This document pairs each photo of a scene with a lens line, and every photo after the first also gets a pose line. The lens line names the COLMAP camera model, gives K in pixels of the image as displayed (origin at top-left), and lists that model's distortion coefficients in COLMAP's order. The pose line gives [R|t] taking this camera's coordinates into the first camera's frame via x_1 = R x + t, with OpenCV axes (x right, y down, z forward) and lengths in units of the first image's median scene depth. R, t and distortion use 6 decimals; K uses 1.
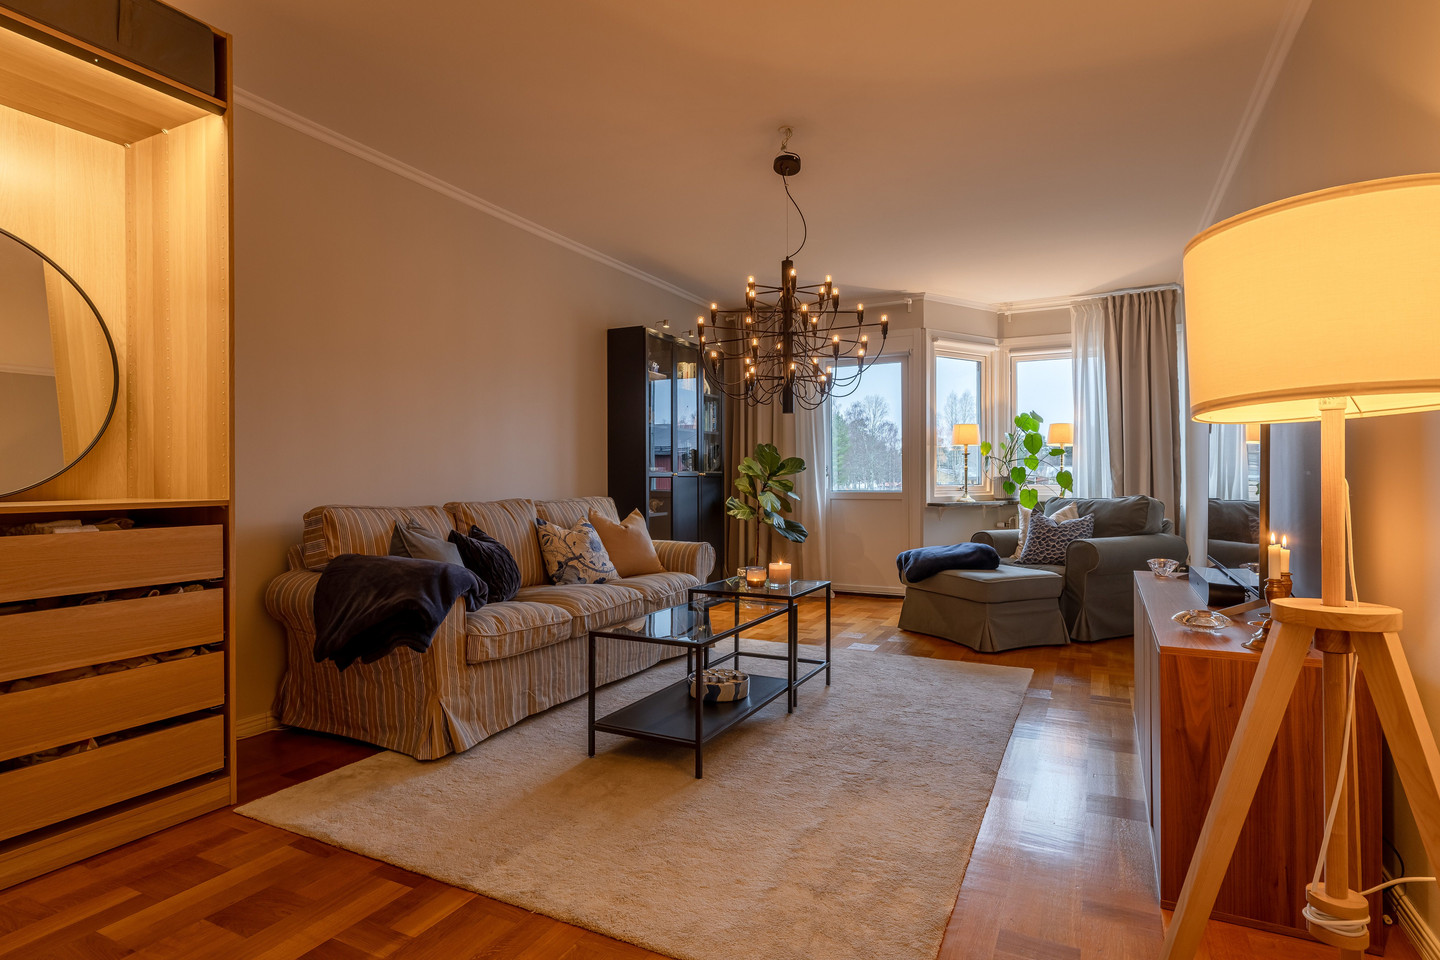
lens RADIAL K [[767.5, 0, 720.0], [0, 767.5, 480.0], [0, 0, 1]] dist [0.001952, -0.002501]
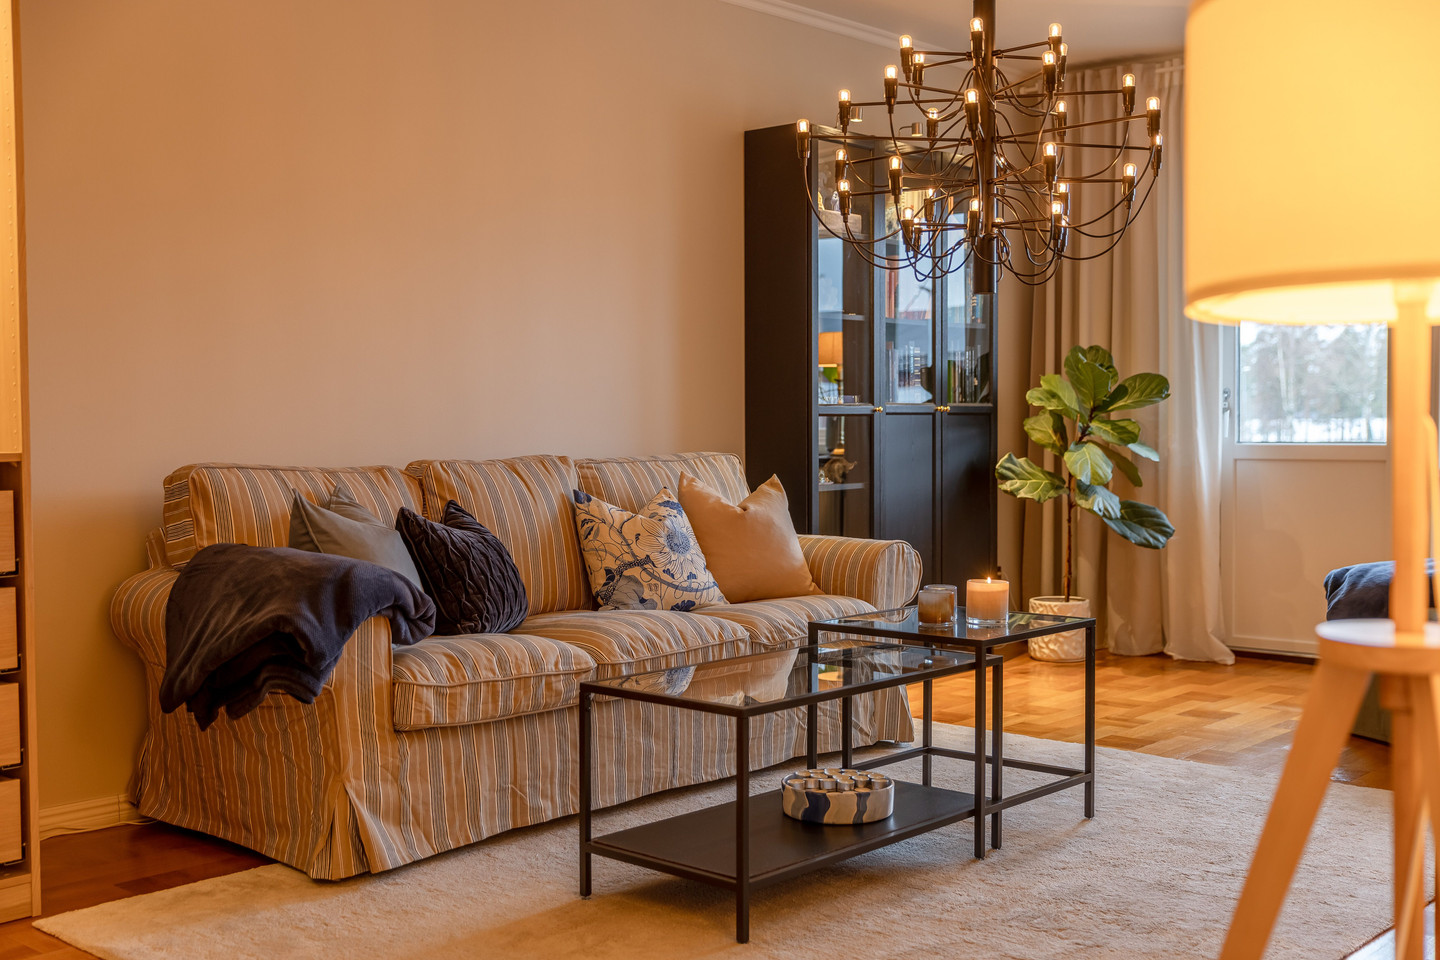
lens RADIAL K [[1620.8, 0, 720.0], [0, 1620.8, 480.0], [0, 0, 1]] dist [-0.003210, 0.019296]
pose [[0.963825, 0.007744, -0.266422, 0.226514], [0.002226, 0.999309, 0.037099, -0.001014], [0.266525, -0.036350, 0.963142, -0.127919]]
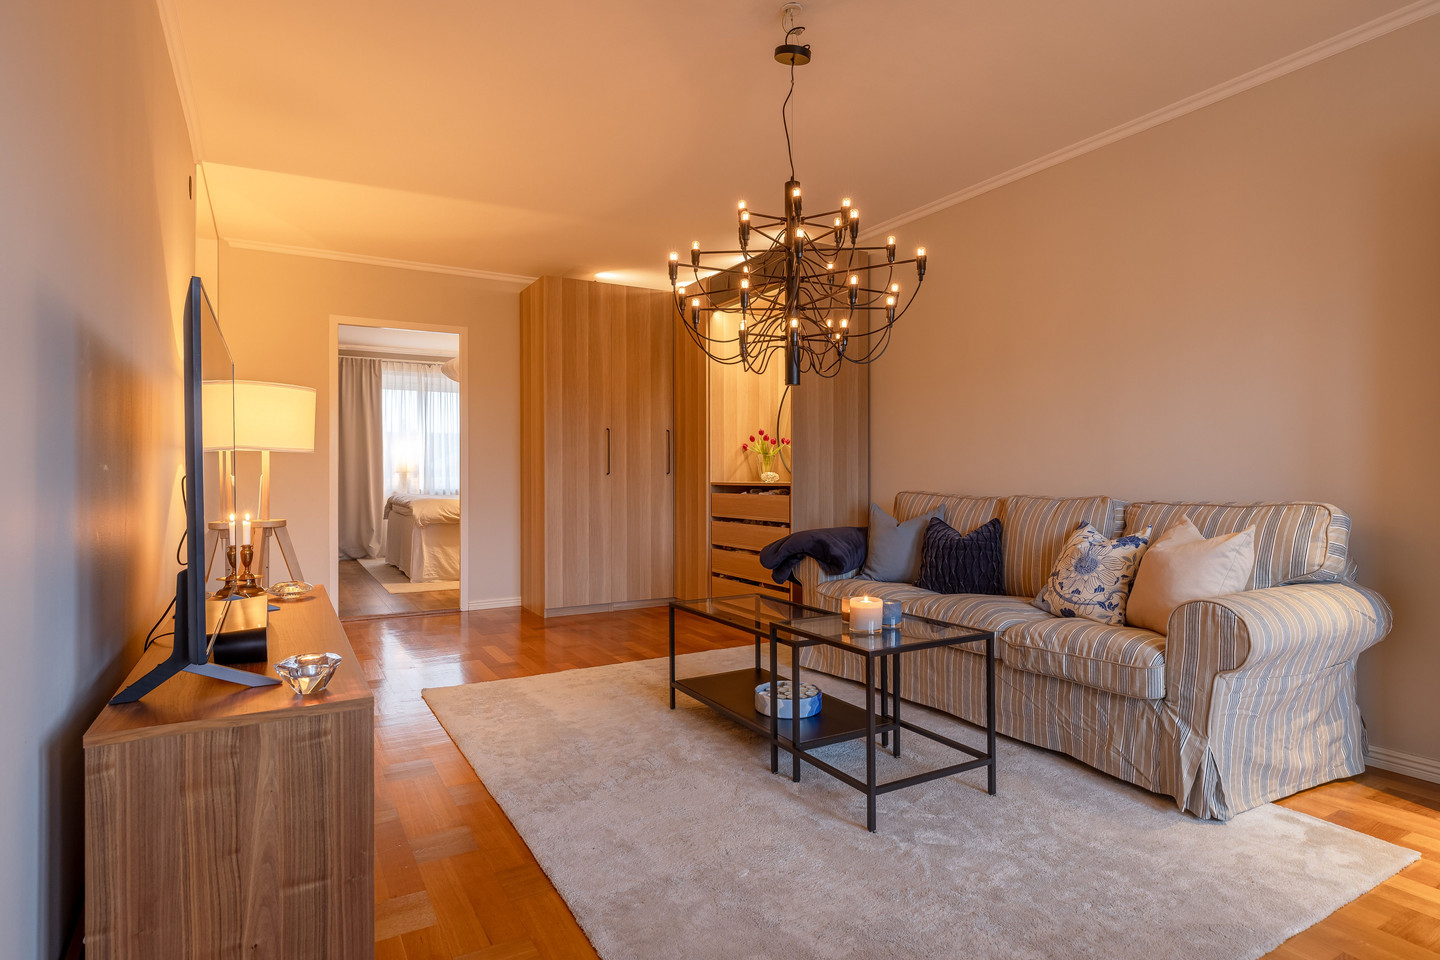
lens RADIAL K [[788.0, 0, 720.0], [0, 788.0, 480.0], [0, 0, 1]] dist [-0.061119, -0.000481]
pose [[-0.565801, 0.008144, -0.824502, 0.816558], [0.000572, 0.999955, 0.009485, -0.000185], [0.824542, 0.004895, -0.565780, 1.483502]]
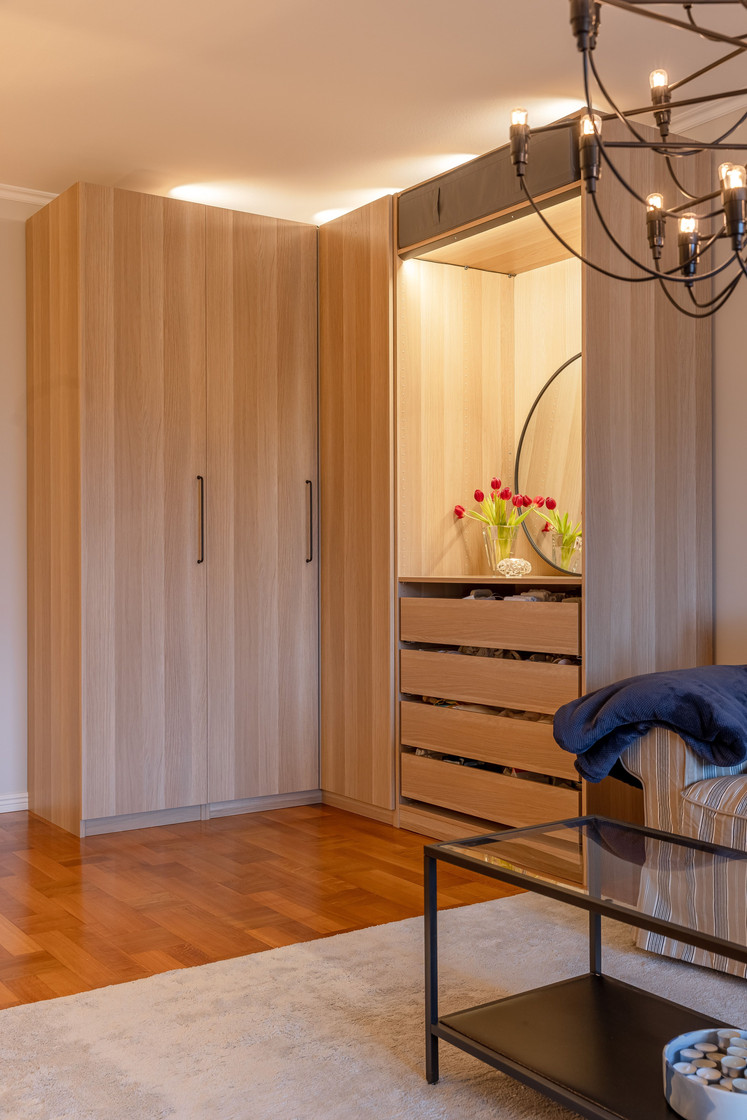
lens RADIAL K [[1163.1, 0, 373.5], [0, 1163.1, 560.0], [0, 0, 1]] dist [0.001097, -0.018538]
pose [[-0.493221, 0.000194, -0.869904, 0.596469], [0.001732, 0.999998, -0.000759, 0.002200], [0.869902, -0.001882, -0.493220, 1.120766]]
